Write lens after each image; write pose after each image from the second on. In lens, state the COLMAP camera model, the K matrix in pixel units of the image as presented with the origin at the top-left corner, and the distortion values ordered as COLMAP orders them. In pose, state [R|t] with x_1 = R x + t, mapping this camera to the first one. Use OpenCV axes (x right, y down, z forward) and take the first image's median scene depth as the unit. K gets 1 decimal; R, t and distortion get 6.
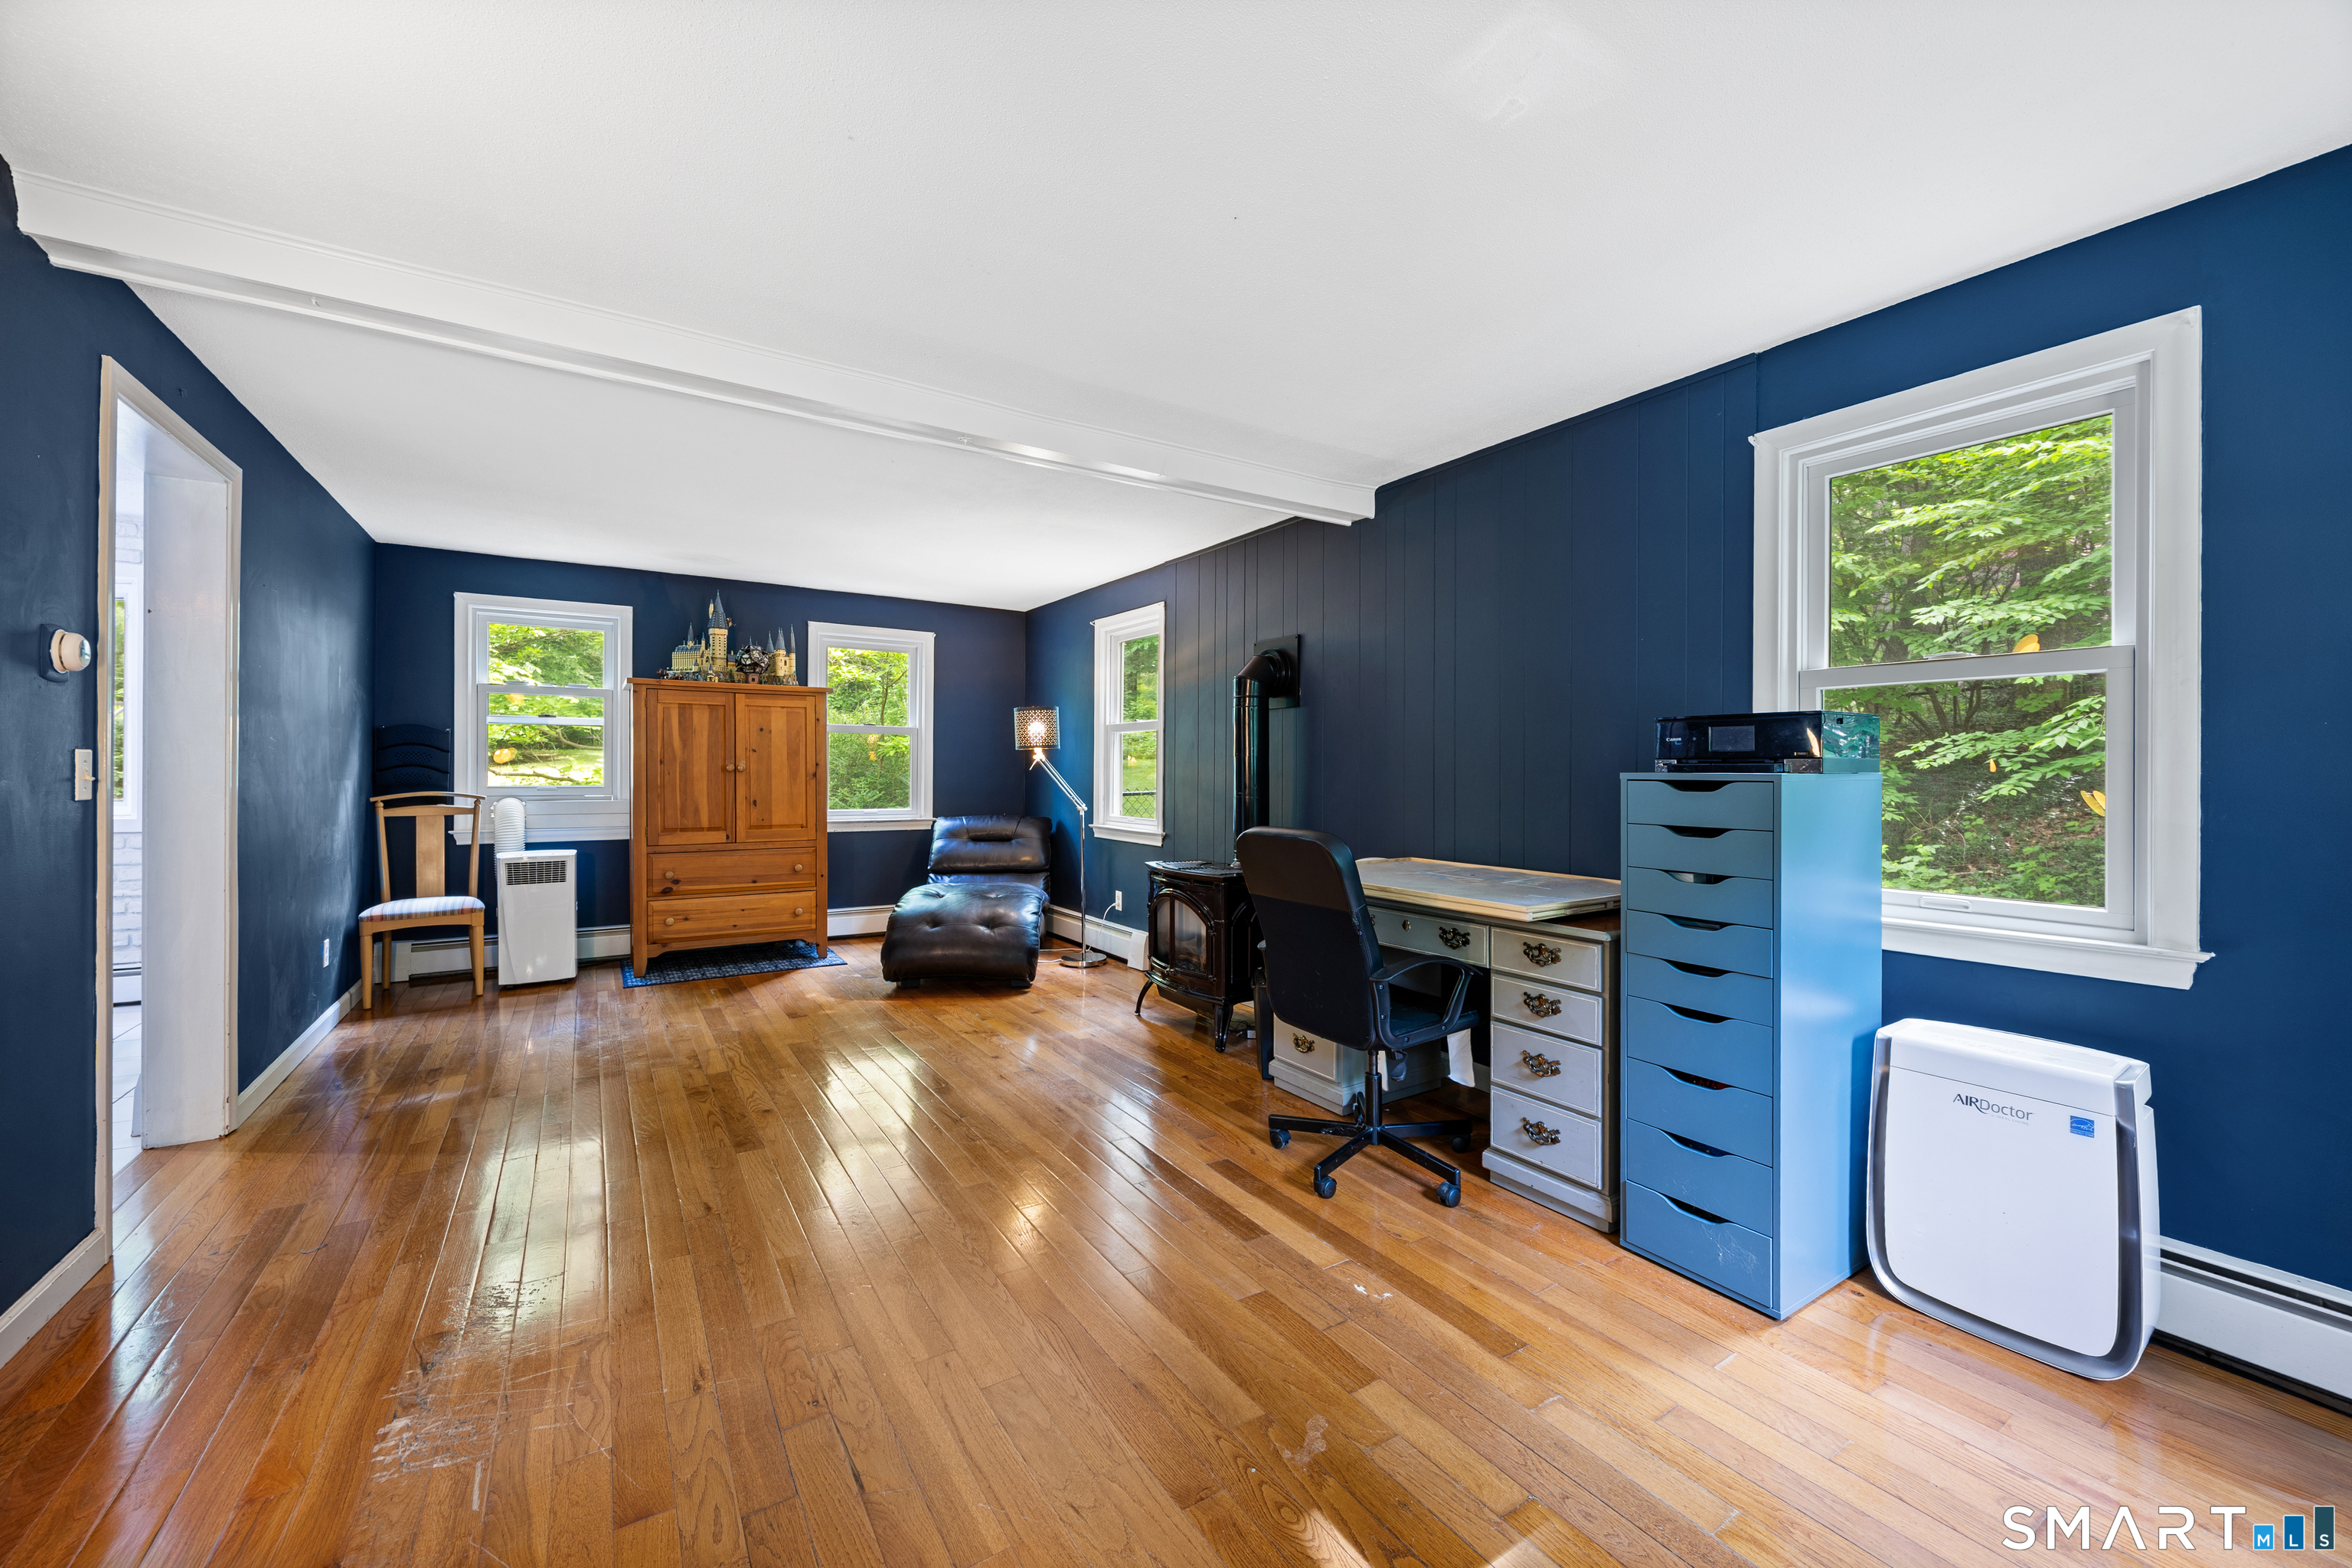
lens RADIAL K [[935.7, 0, 1177.7], [0, 935.7, 781.1], [0, 0, 1]] dist [-0.002669, 0.000077]
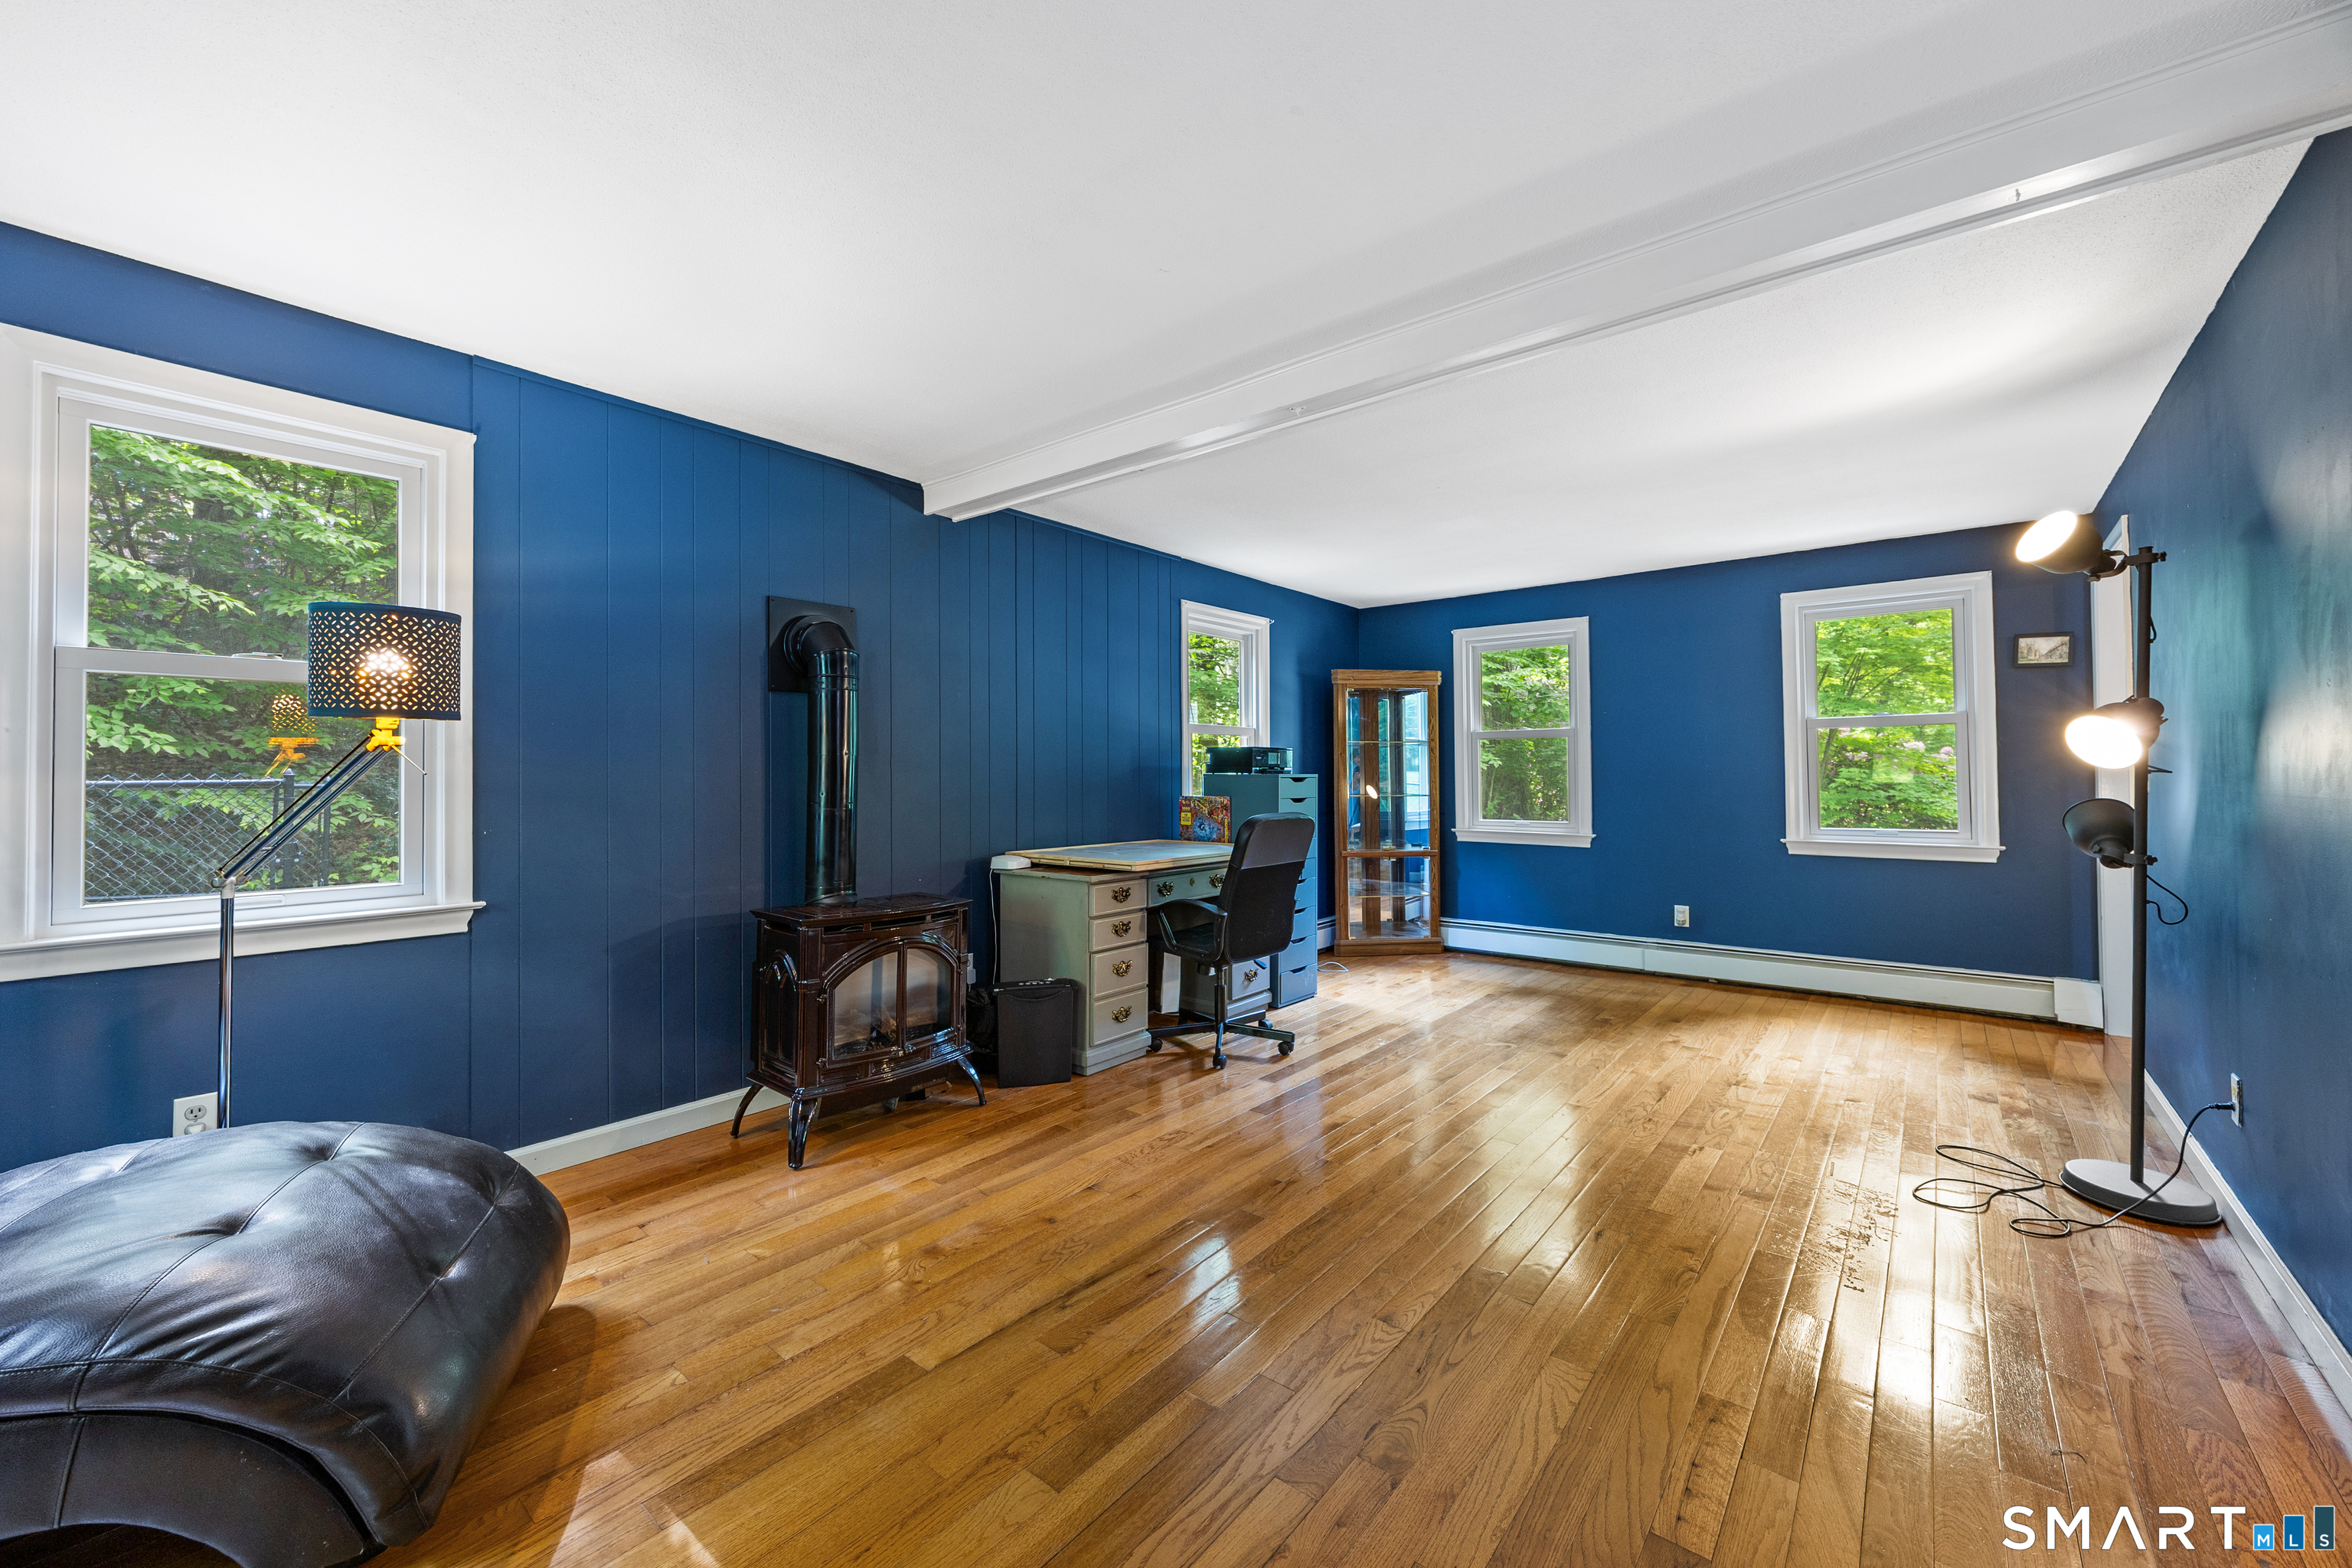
lens RADIAL K [[935.7, 0, 1172.6], [0, 935.7, 763.3], [0, 0, 1]] dist [-0.002669, 0.000077]
pose [[-0.311897, -0.011346, 0.950048, -0.900276], [-0.000965, 0.999932, 0.011625, -0.035590], [-0.950115, 0.002709, -0.311887, 1.204520]]
